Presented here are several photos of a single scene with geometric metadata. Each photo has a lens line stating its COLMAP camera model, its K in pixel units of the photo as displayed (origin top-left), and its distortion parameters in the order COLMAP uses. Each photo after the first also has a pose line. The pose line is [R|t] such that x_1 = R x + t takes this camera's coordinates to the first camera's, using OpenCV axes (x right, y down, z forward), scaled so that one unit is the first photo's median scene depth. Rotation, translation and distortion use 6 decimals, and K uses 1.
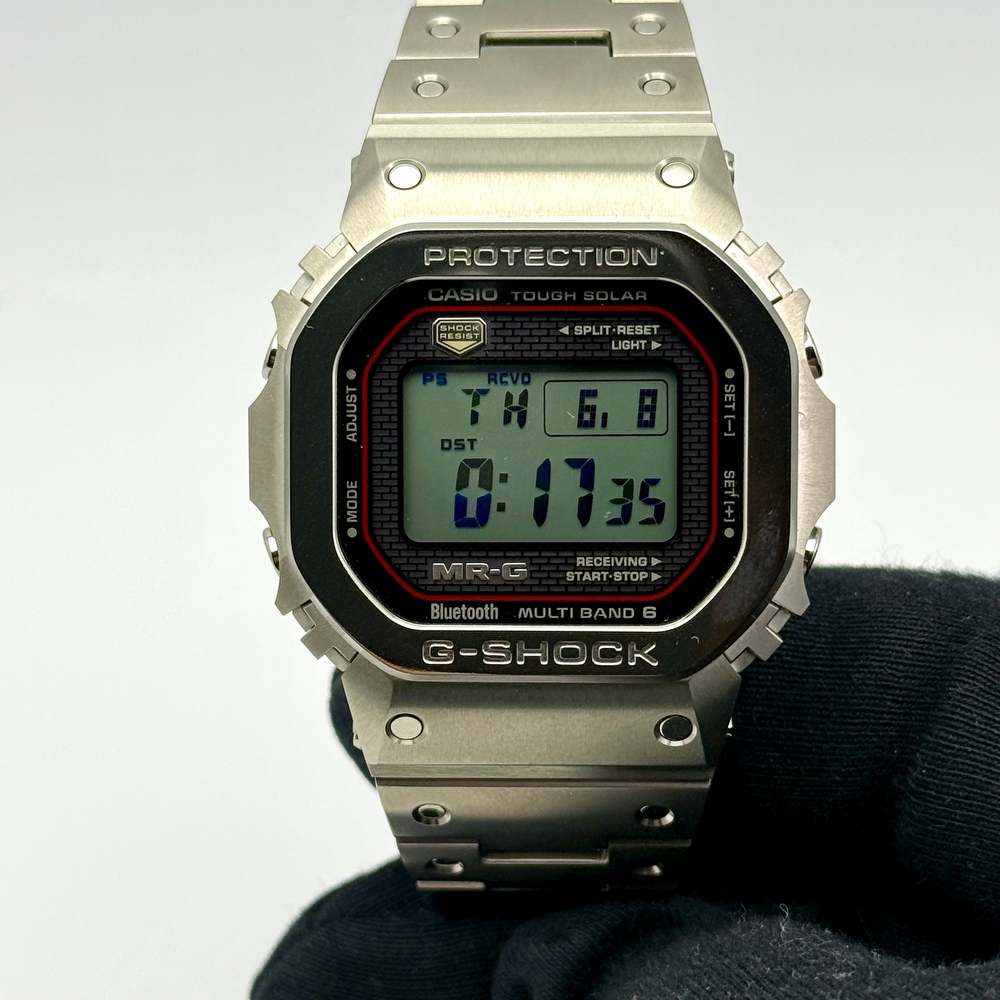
lens RADIAL K [[2818.2, 0, 500.9], [0, 2818.2, 563.7], [0, 0, 1]] dist [0.378651, -1.904490]
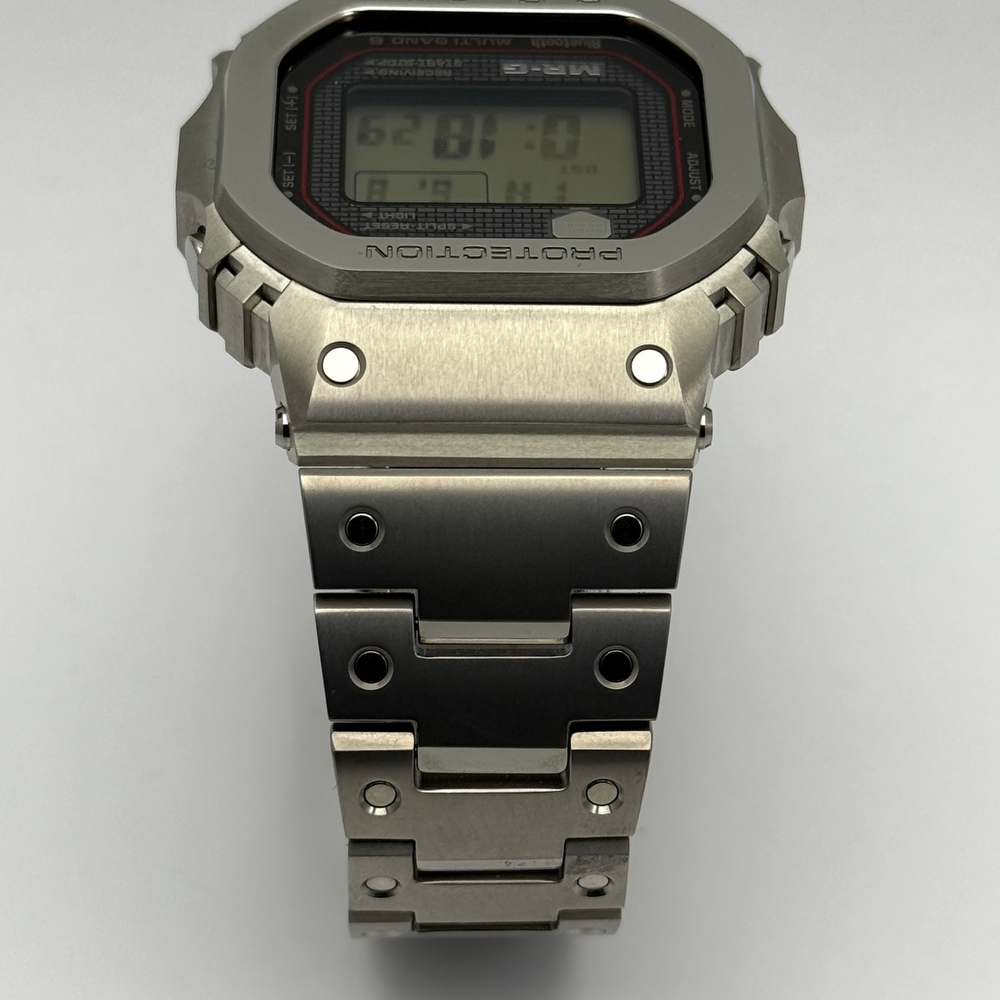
lens RADIAL K [[2818.2, 0, 500.9], [0, 2818.2, 563.7], [0, 0, 1]] dist [0.378651, -1.904490]
pose [[-0.999835, 0.013270, -0.012435, 0.024271], [-0.018185, -0.731797, 0.681280, -0.786353], [-0.000059, 0.681394, 0.731917, 0.401733]]
